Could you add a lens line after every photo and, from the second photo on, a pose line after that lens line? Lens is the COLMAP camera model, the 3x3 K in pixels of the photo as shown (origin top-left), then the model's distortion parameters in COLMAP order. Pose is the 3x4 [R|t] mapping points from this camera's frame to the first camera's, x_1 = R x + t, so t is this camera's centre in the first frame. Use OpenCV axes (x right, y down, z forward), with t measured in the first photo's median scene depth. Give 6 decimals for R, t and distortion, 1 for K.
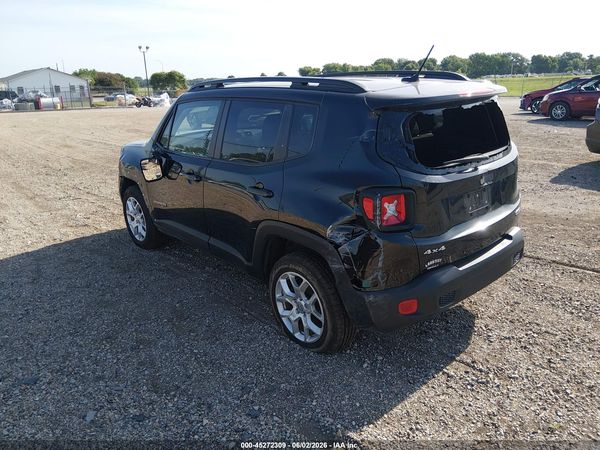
lens RADIAL K [[458.9, 0, 297.2], [0, 458.9, 225.0], [0, 0, 1]] dist [0.127715, -0.217350]
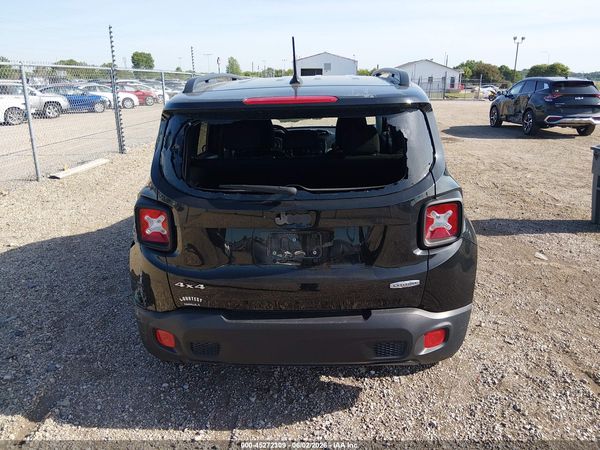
lens RADIAL K [[458.9, 0, 297.2], [0, 458.9, 225.0], [0, 0, 1]] dist [0.127715, -0.217350]
pose [[0.706729, 0.235584, -0.667109, 0.849785], [-0.224654, 0.968857, 0.104147, -0.160393], [0.670868, 0.076265, 0.737644, 0.442701]]
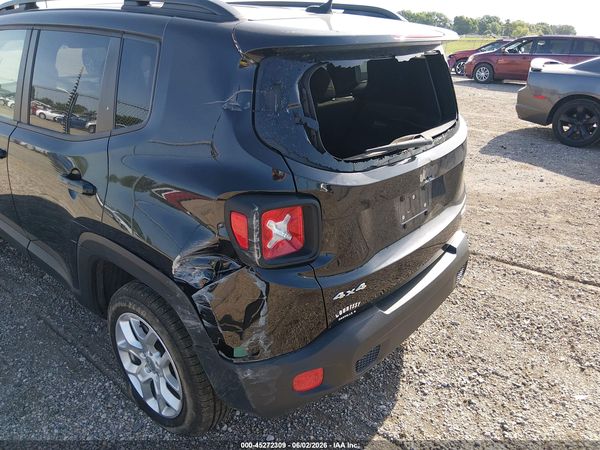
lens RADIAL K [[462.2, 0, 300.0], [0, 462.2, 225.0], [0, 0, 1]] dist [0.128158, -0.251699]
pose [[0.987090, -0.009352, 0.159892, 0.114416], [-0.005275, 0.995854, 0.090808, -0.080117], [-0.160079, -0.090479, 0.982949, 0.353601]]
